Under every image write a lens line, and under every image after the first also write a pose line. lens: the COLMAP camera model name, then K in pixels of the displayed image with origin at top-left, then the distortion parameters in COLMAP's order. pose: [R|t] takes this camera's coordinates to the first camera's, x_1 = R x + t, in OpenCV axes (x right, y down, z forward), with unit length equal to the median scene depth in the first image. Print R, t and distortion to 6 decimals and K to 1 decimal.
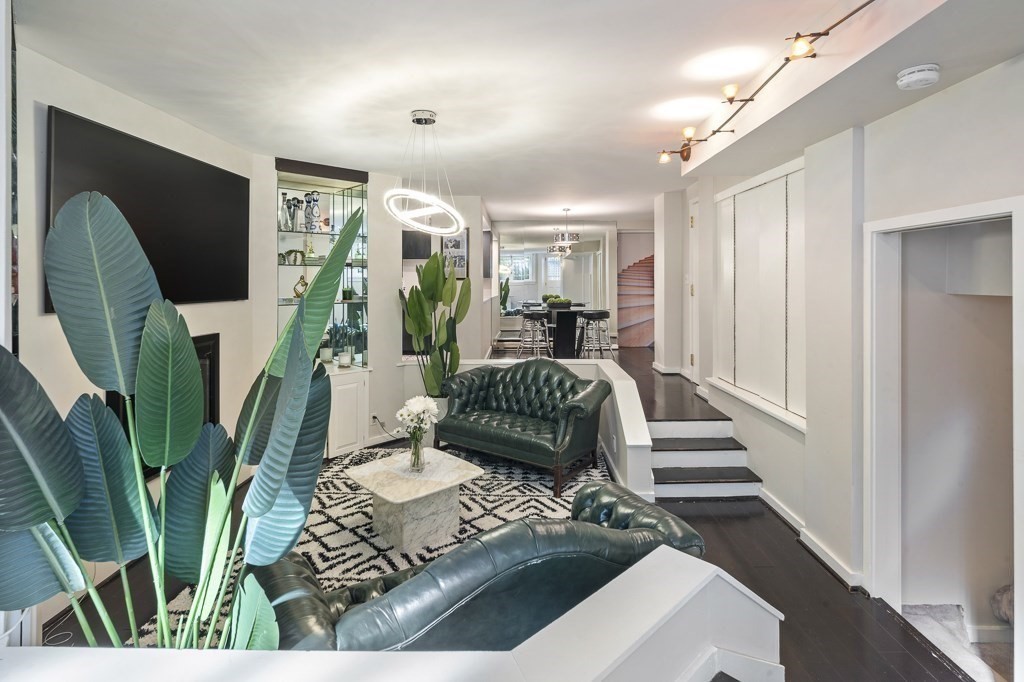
lens RADIAL K [[507.2, 0, 519.5], [0, 507.2, 284.6], [0, 0, 1]] dist [0.002076, -0.000274]
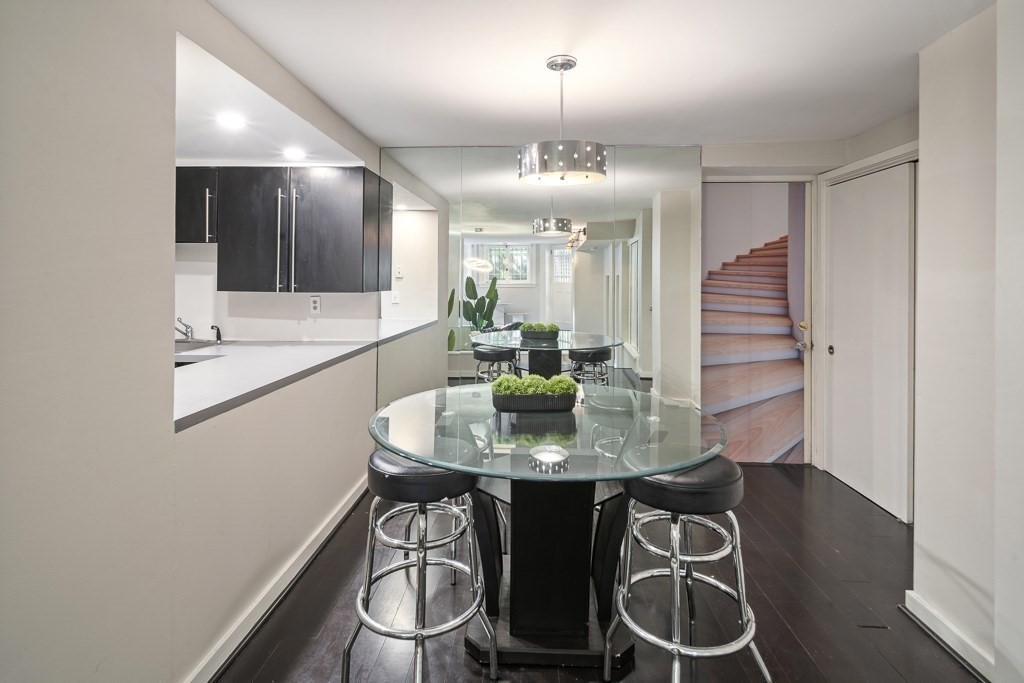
lens RADIAL K [[507.2, 0, 519.5], [0, 507.2, 285.1], [0, 0, 1]] dist [0.002076, -0.000274]
pose [[0.999356, 0.009154, -0.034692, 0.154662], [-0.008827, 0.999915, 0.009566, -0.050818], [0.034777, -0.009254, 0.999352, 1.385104]]
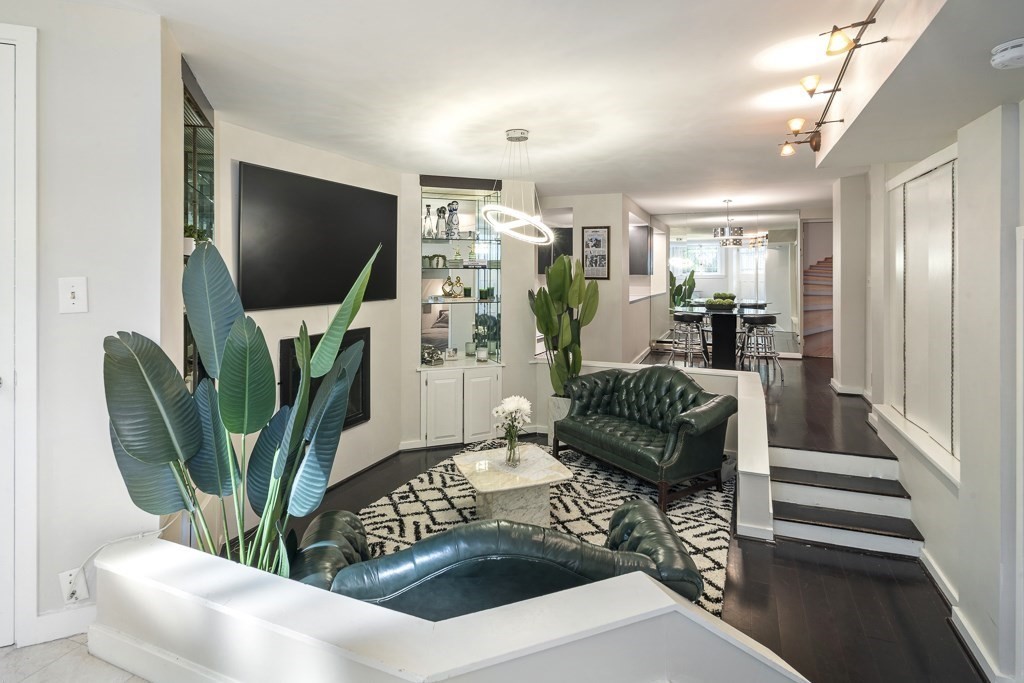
lens RADIAL K [[529.4, 0, 512.1], [0, 529.4, 274.3], [0, 0, 1]] dist [0.003124, 0.000305]
pose [[0.924411, 0.005207, -0.381362, 0.189192], [-0.005128, 0.999986, 0.001224, -0.032039], [0.381363, 0.000824, 0.924425, -0.028178]]
